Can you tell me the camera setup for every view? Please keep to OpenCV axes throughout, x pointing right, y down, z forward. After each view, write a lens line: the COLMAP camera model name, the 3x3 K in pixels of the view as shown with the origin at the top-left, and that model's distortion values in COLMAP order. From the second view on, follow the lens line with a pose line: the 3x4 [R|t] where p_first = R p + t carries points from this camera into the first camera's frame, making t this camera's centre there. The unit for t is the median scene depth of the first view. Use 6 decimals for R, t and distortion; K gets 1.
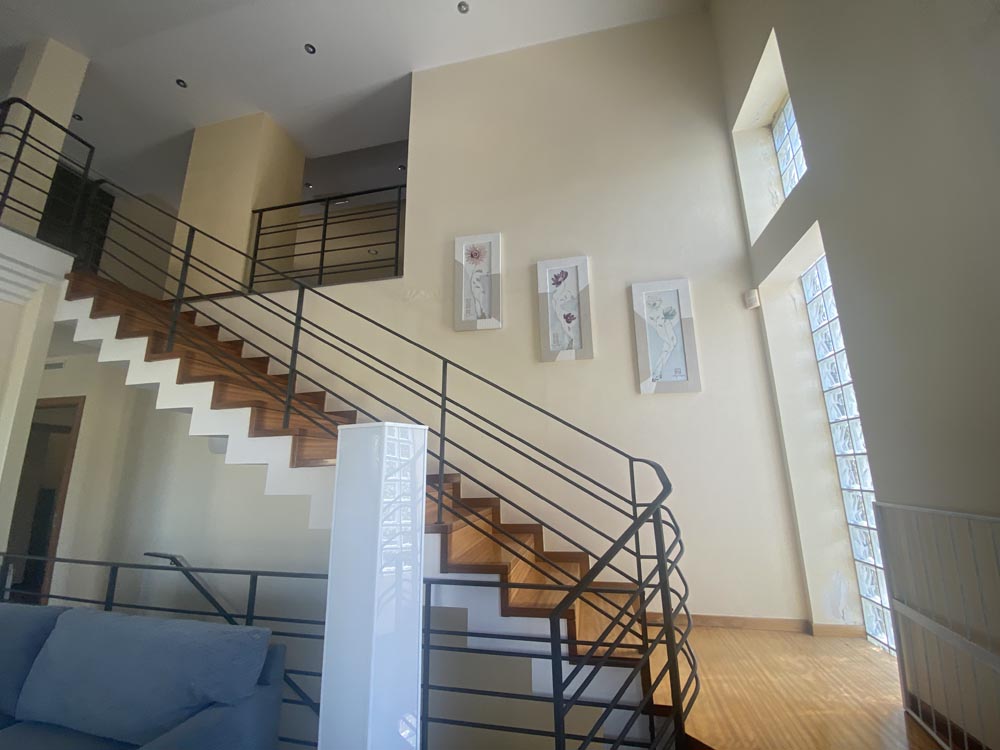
lens RADIAL K [[415.1, 0, 497.8], [0, 415.1, 378.6], [0, 0, 1]] dist [0.000097, -0.000043]
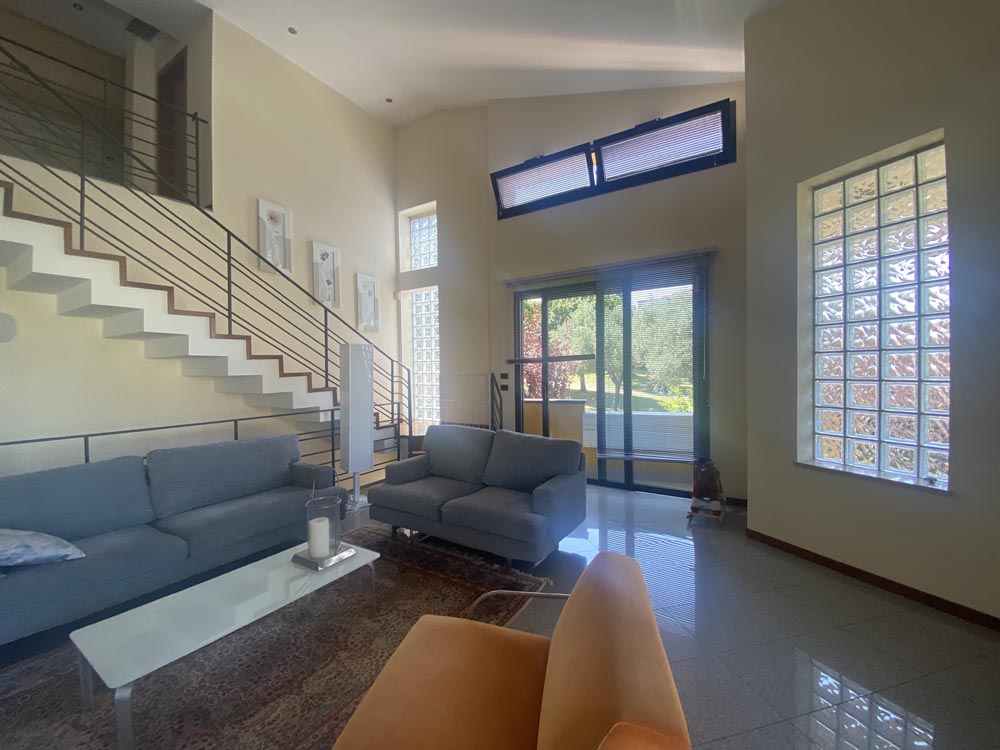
lens RADIAL K [[441.2, 0, 498.8], [0, 441.2, 378.8], [0, 0, 1]] dist [-0.000354, -0.000185]
pose [[0.314243, -0.012629, 0.949258, -1.404566], [-0.213817, 0.973279, 0.083730, -0.054047], [-0.924951, -0.229279, 0.303146, -0.359206]]
